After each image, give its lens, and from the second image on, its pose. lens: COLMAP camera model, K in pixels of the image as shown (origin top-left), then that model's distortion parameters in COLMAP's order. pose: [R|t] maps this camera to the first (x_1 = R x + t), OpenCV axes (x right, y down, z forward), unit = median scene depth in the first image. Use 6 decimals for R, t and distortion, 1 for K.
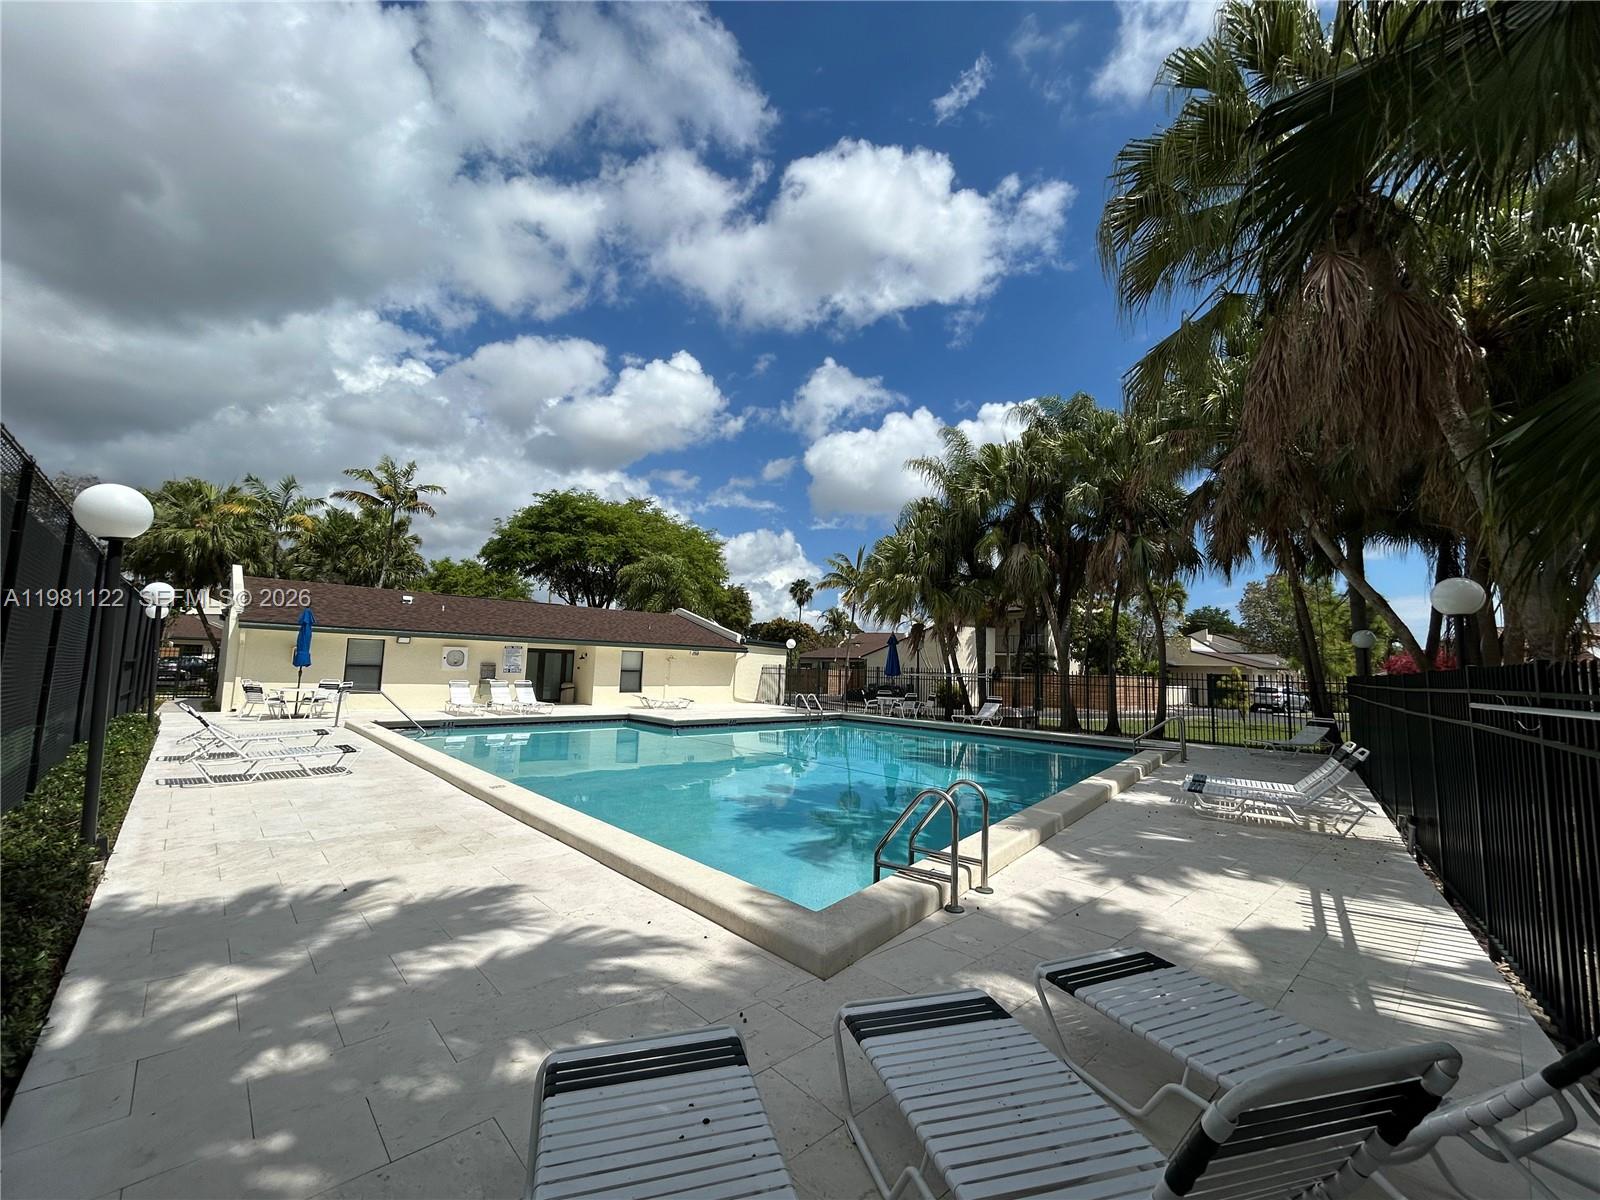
lens RADIAL K [[651.5, 0, 795.7], [0, 651.5, 602.9], [0, 0, 1]] dist [-0.000958, 0.001192]
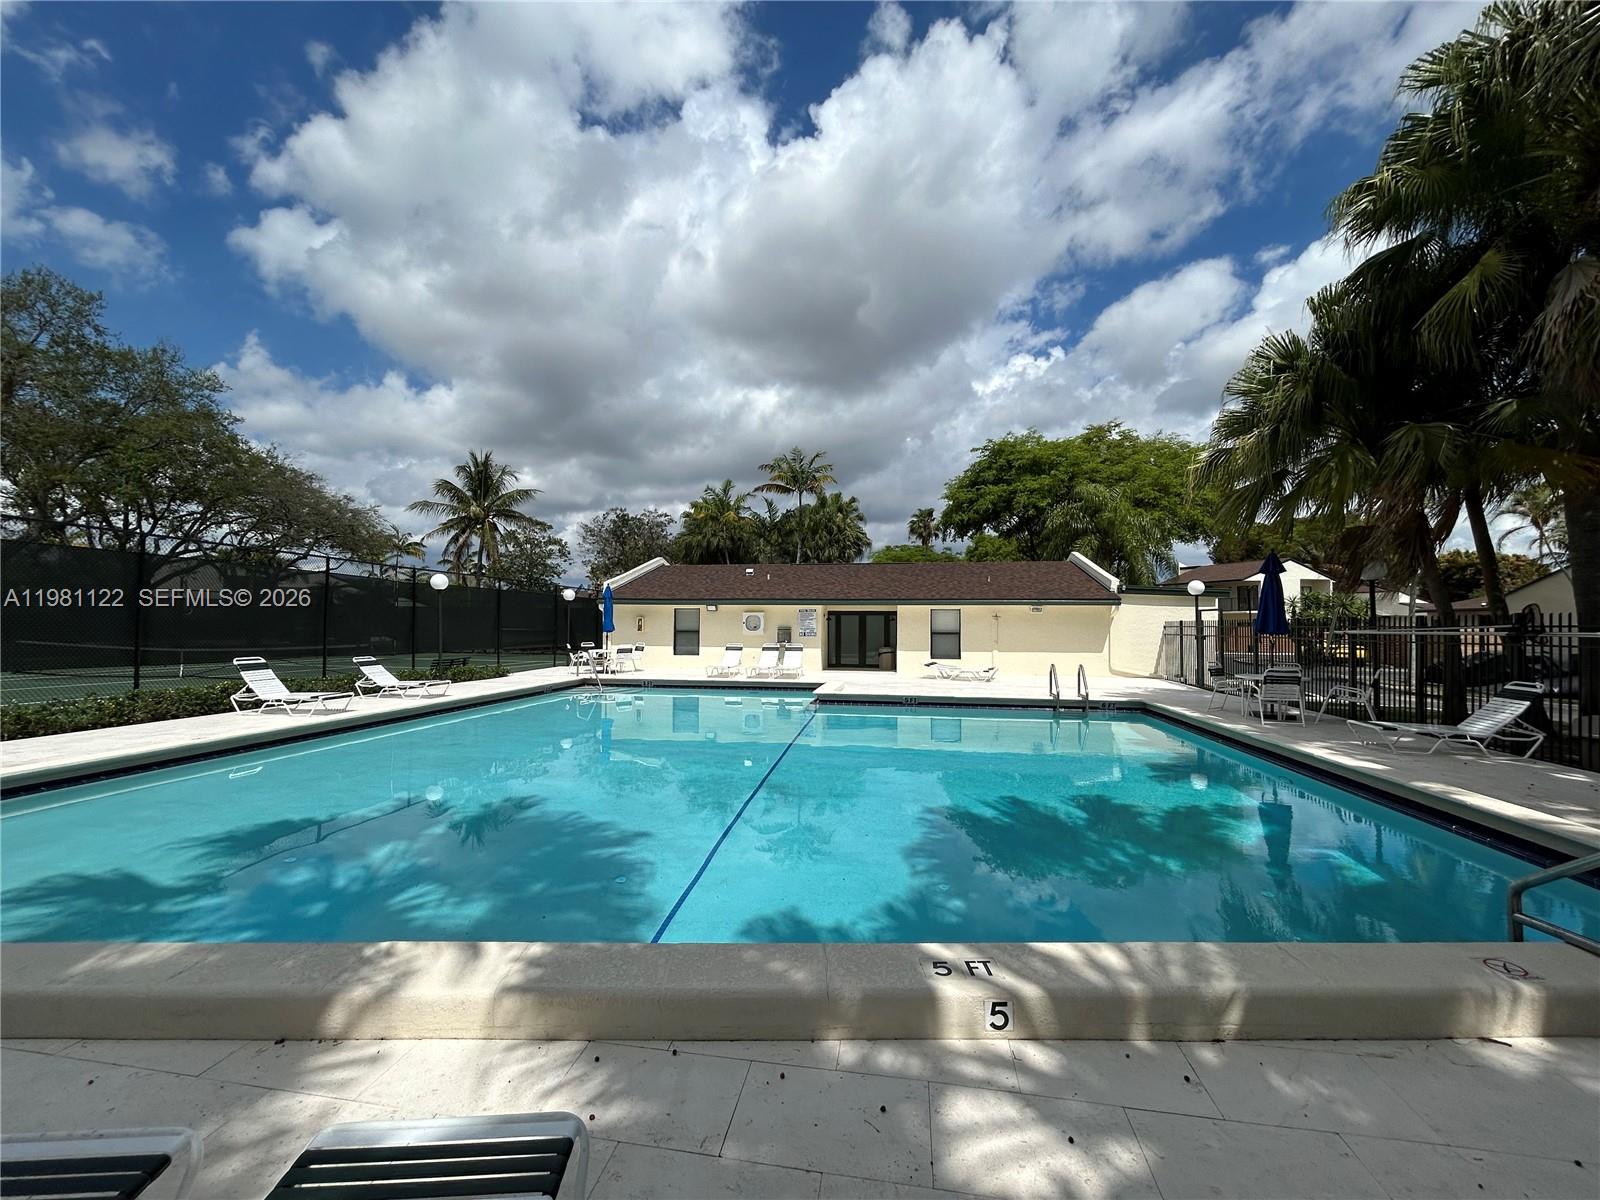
lens RADIAL K [[651.5, 0, 796.4], [0, 651.5, 611.4], [0, 0, 1]] dist [-0.000958, 0.001192]
pose [[0.612999, -0.041144, -0.789012, 0.291903], [0.088416, 0.995943, 0.016757, 0.046451], [0.785121, -0.080033, 0.614150, 0.347990]]
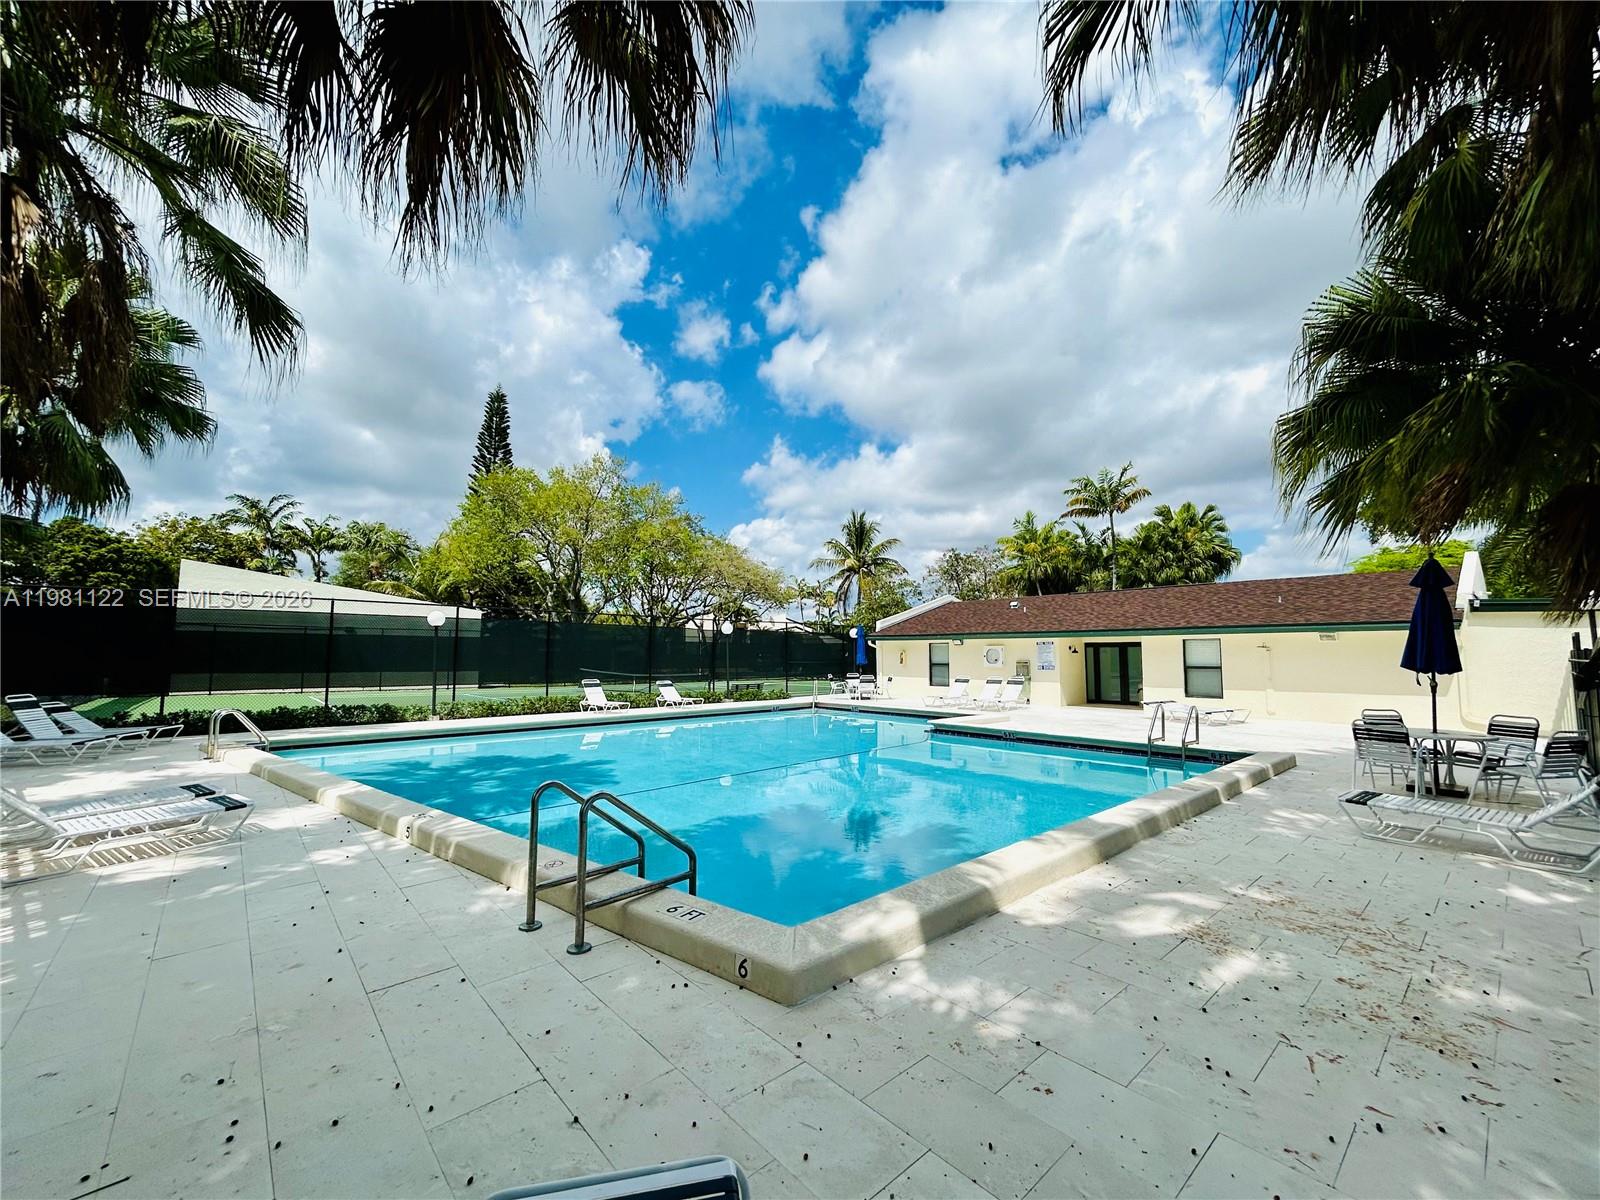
lens RADIAL K [[651.5, 0, 789.0], [0, 651.5, 615.1], [0, 0, 1]] dist [-0.000958, 0.001192]
pose [[-0.025926, -0.088524, -0.995737, 0.472433], [0.098759, 0.990972, -0.090672, 0.068764], [0.994774, -0.100688, -0.016950, 0.581328]]
